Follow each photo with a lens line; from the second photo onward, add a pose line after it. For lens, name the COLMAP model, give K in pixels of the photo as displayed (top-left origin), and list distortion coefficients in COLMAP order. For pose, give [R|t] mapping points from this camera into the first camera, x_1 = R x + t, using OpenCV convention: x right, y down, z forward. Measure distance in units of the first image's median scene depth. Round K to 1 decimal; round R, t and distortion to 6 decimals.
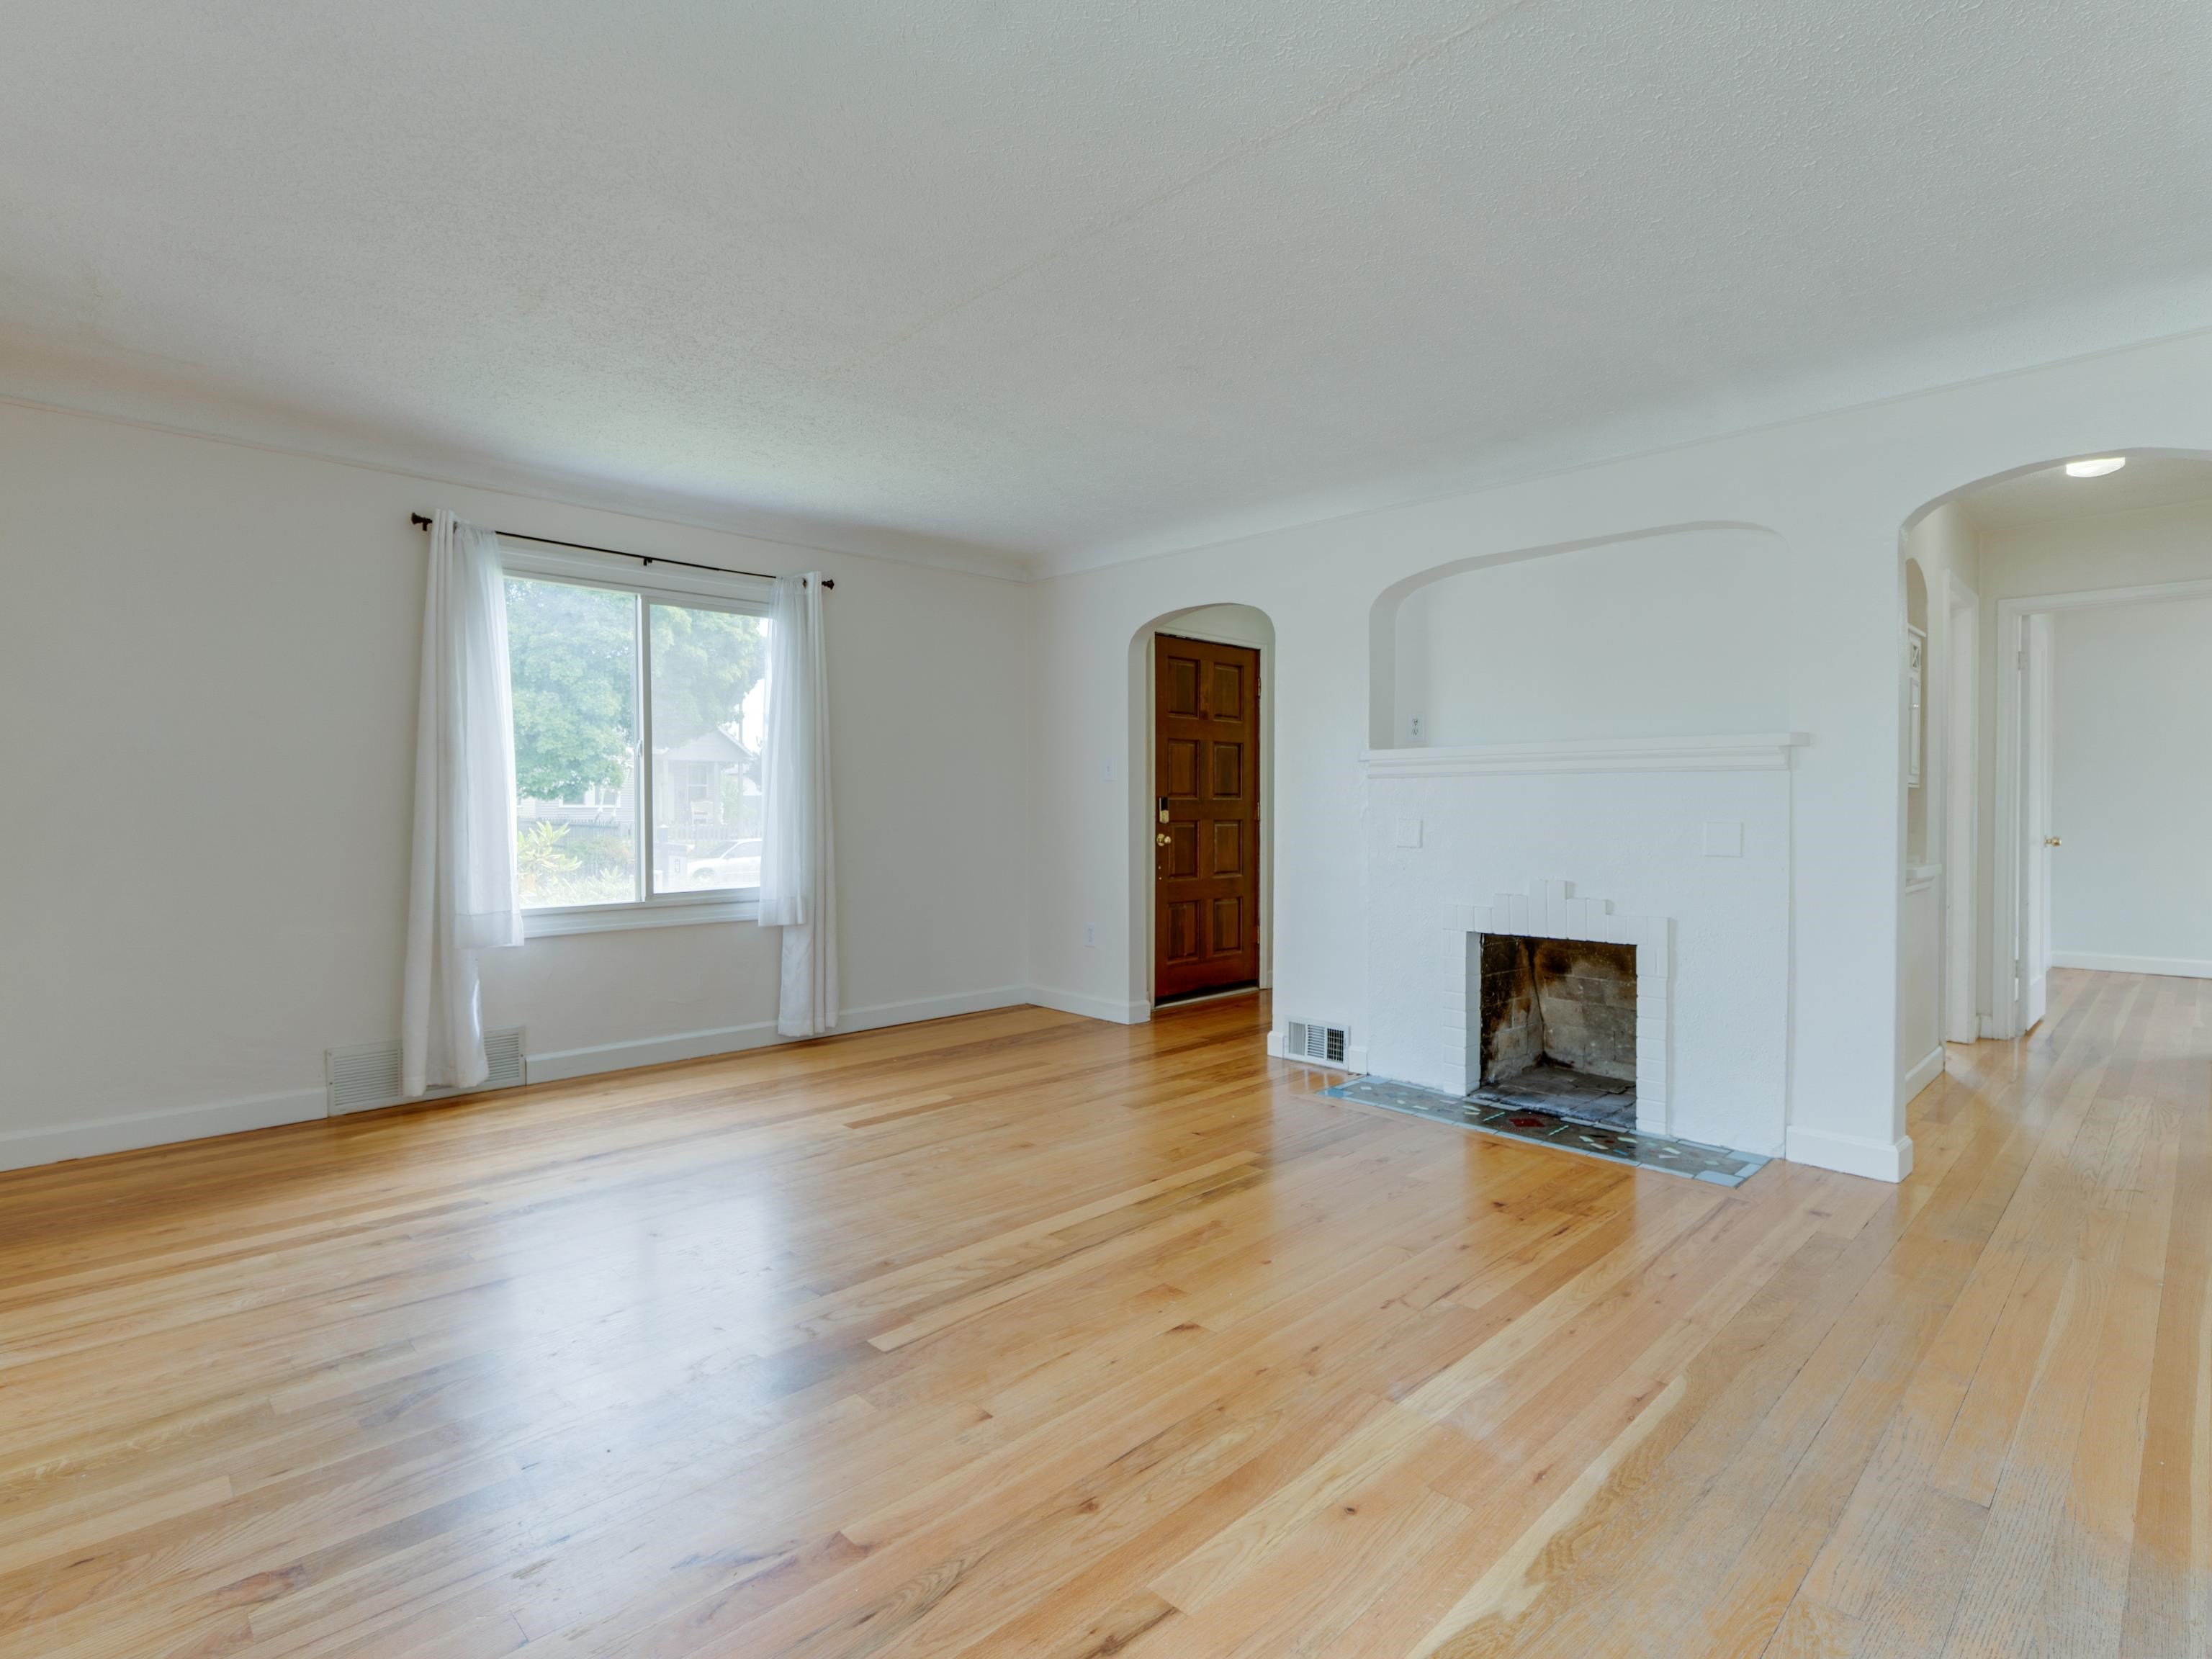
lens RADIAL K [[1093.6, 0, 1107.4], [0, 1093.6, 831.1], [0, 0, 1]] dist [-0.010689, 0.000351]
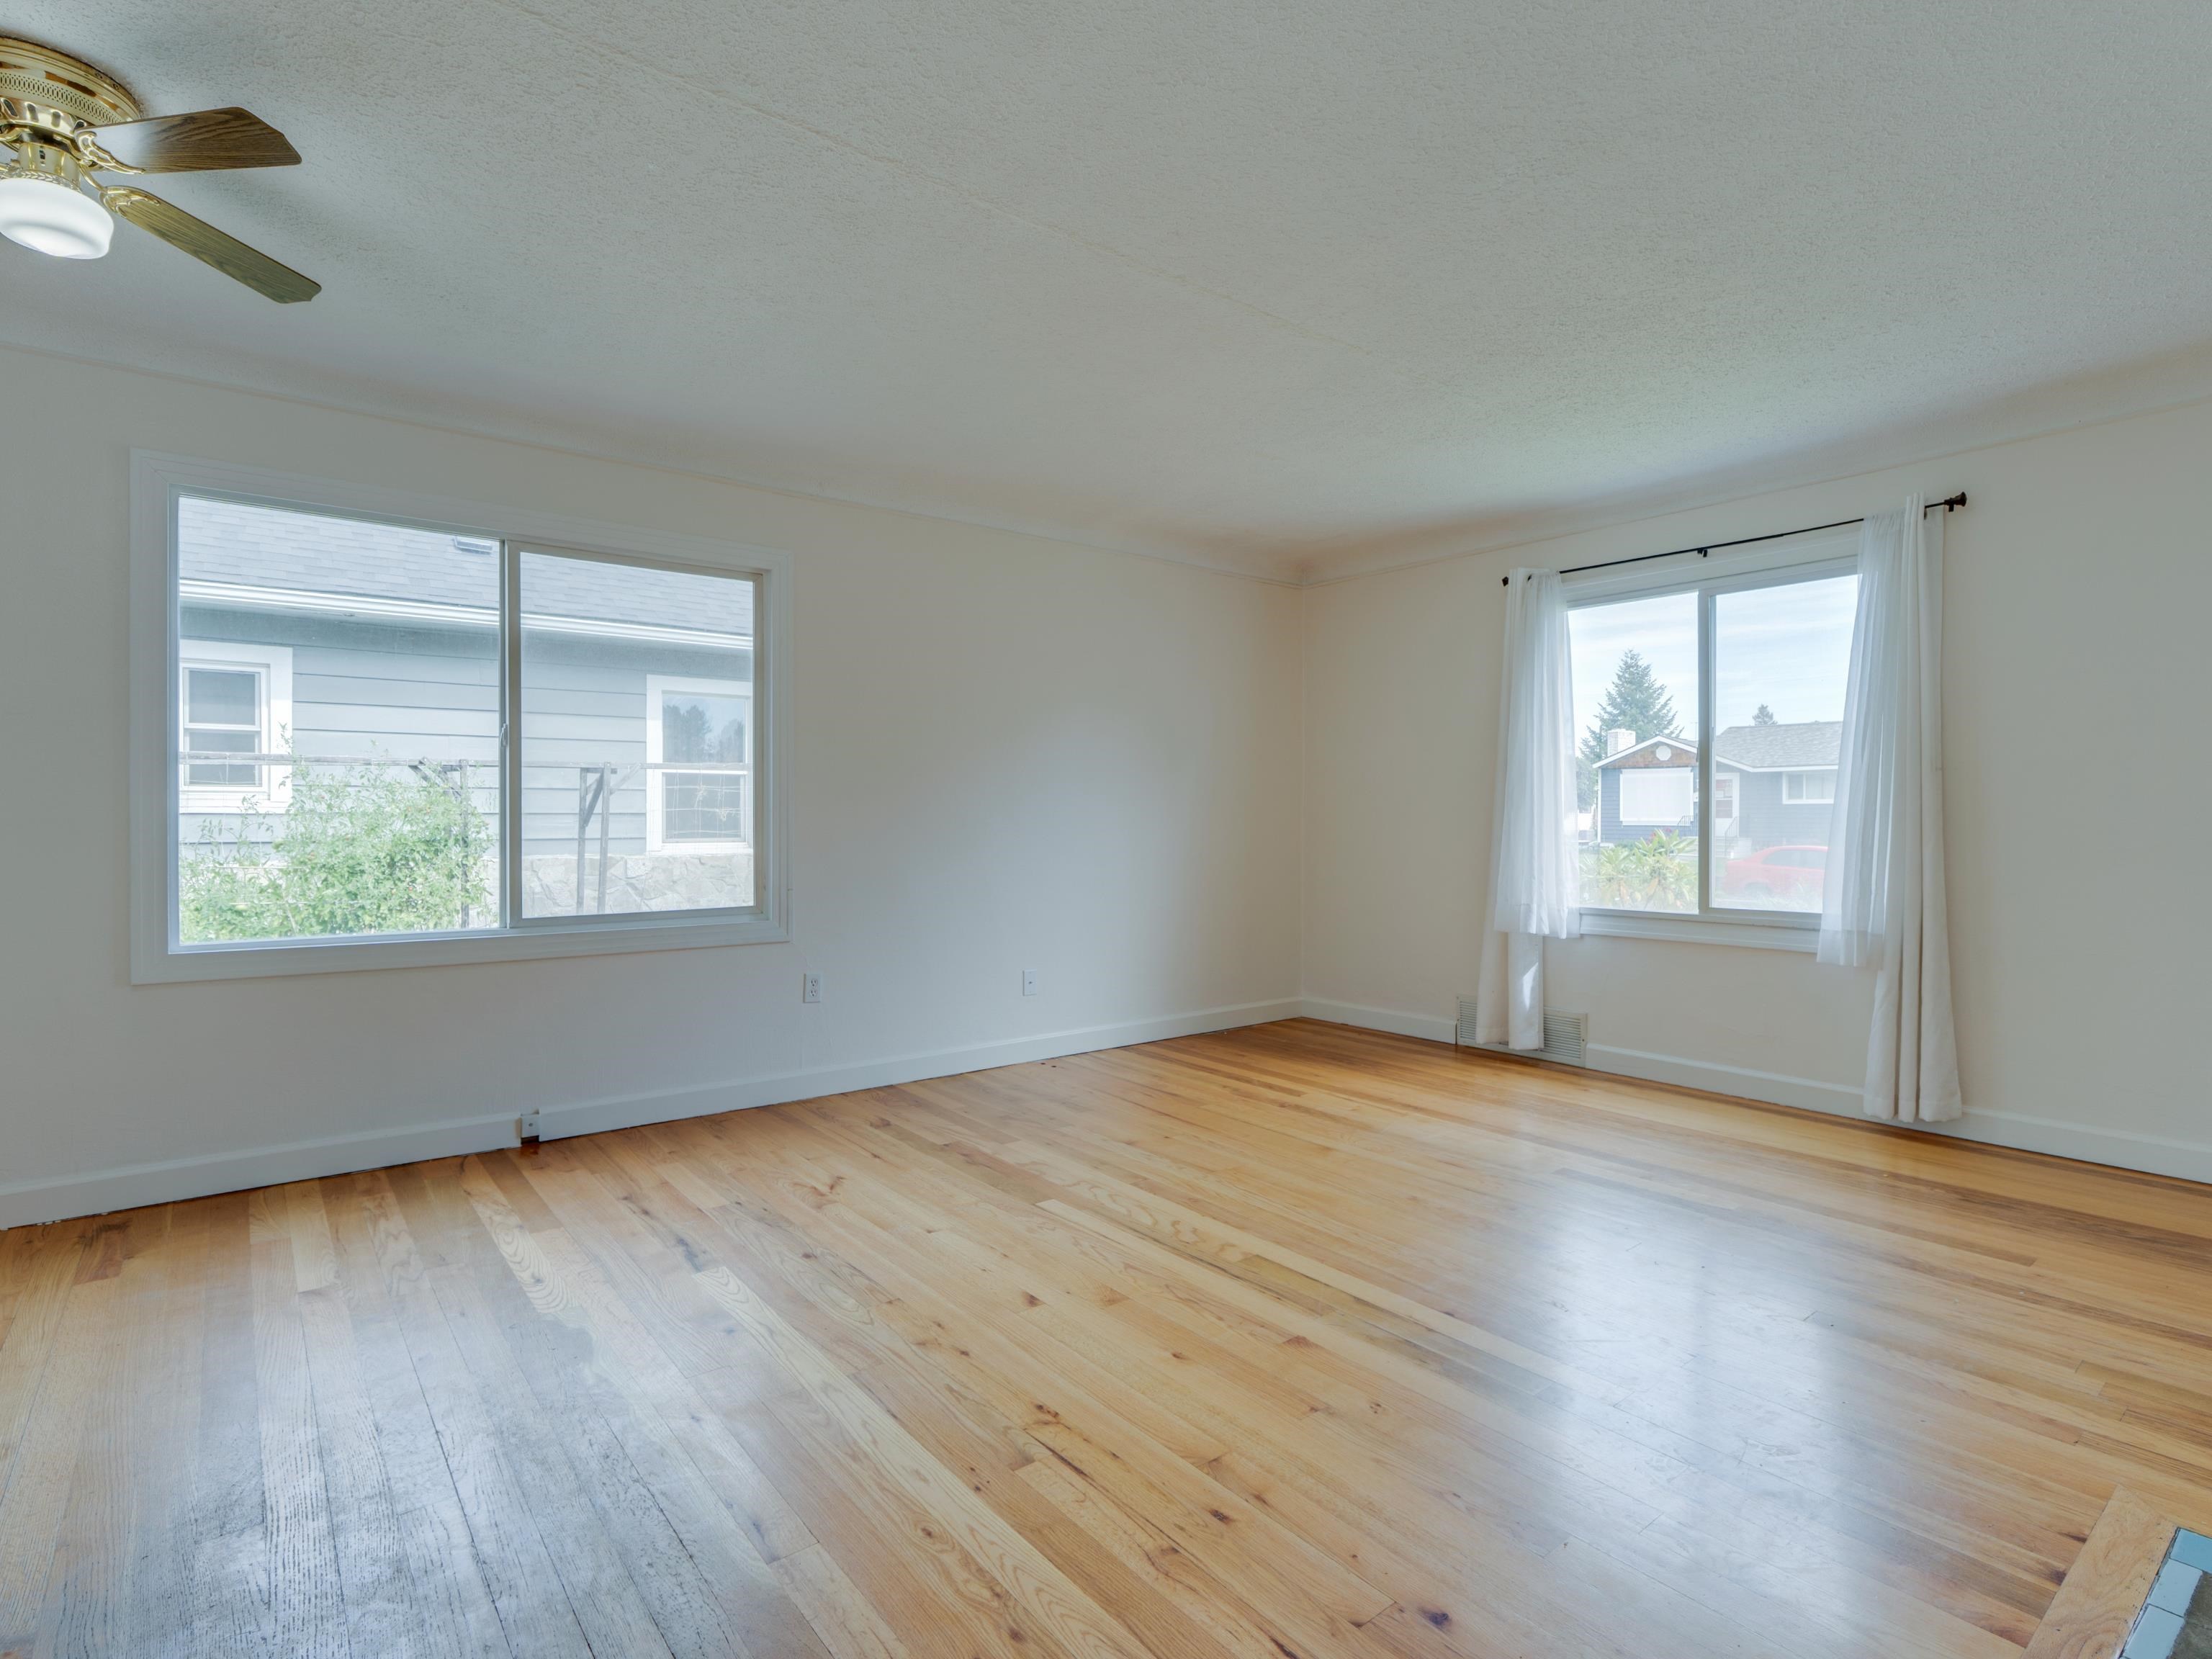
lens RADIAL K [[1093.6, 0, 1110.0], [0, 1093.6, 820.3], [0, 0, 1]] dist [-0.010689, 0.000351]
pose [[-0.094481, 0.003905, -0.995519, 0.732108], [-0.023026, 0.999716, 0.006107, -0.014137], [0.995260, 0.023500, -0.094365, 0.759934]]
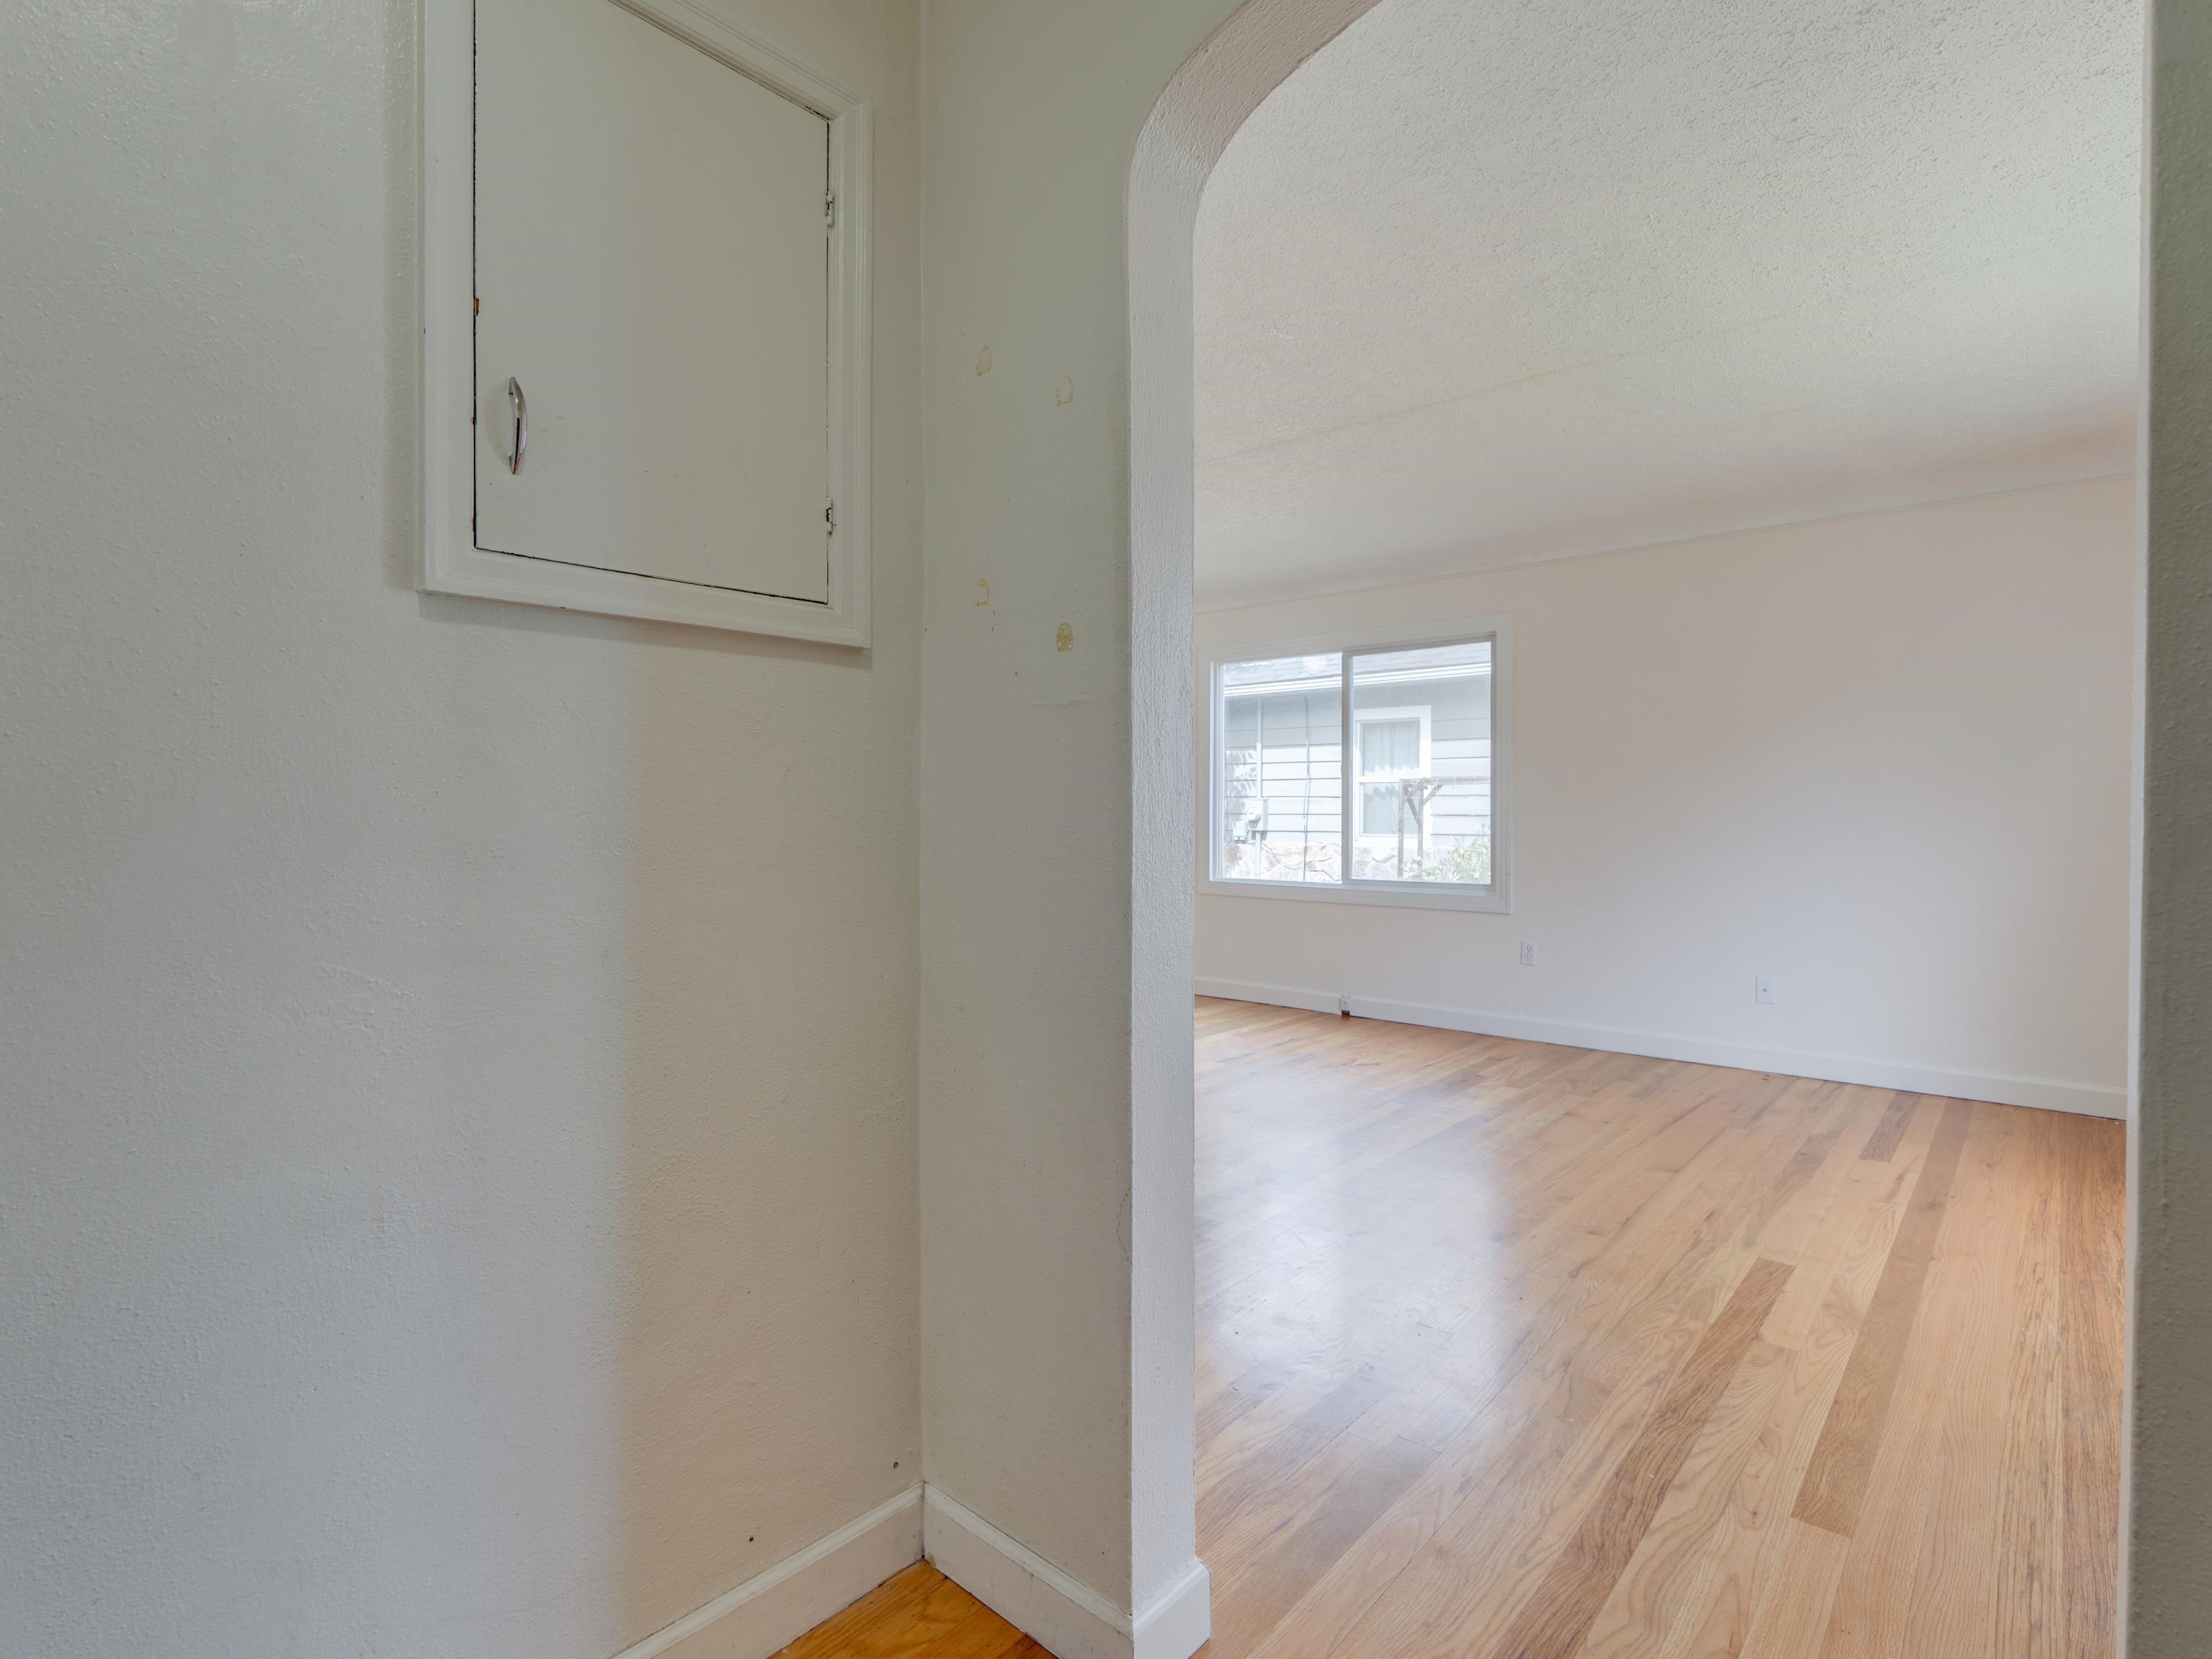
lens RADIAL K [[1093.6, 0, 1134.9], [0, 1093.6, 807.1], [0, 0, 1]] dist [-0.010689, 0.000351]
pose [[-0.994363, -0.003442, -0.105974, 0.274082], [-0.005081, 0.999872, 0.015195, -0.037944], [0.105908, 0.015648, -0.994253, 1.767157]]
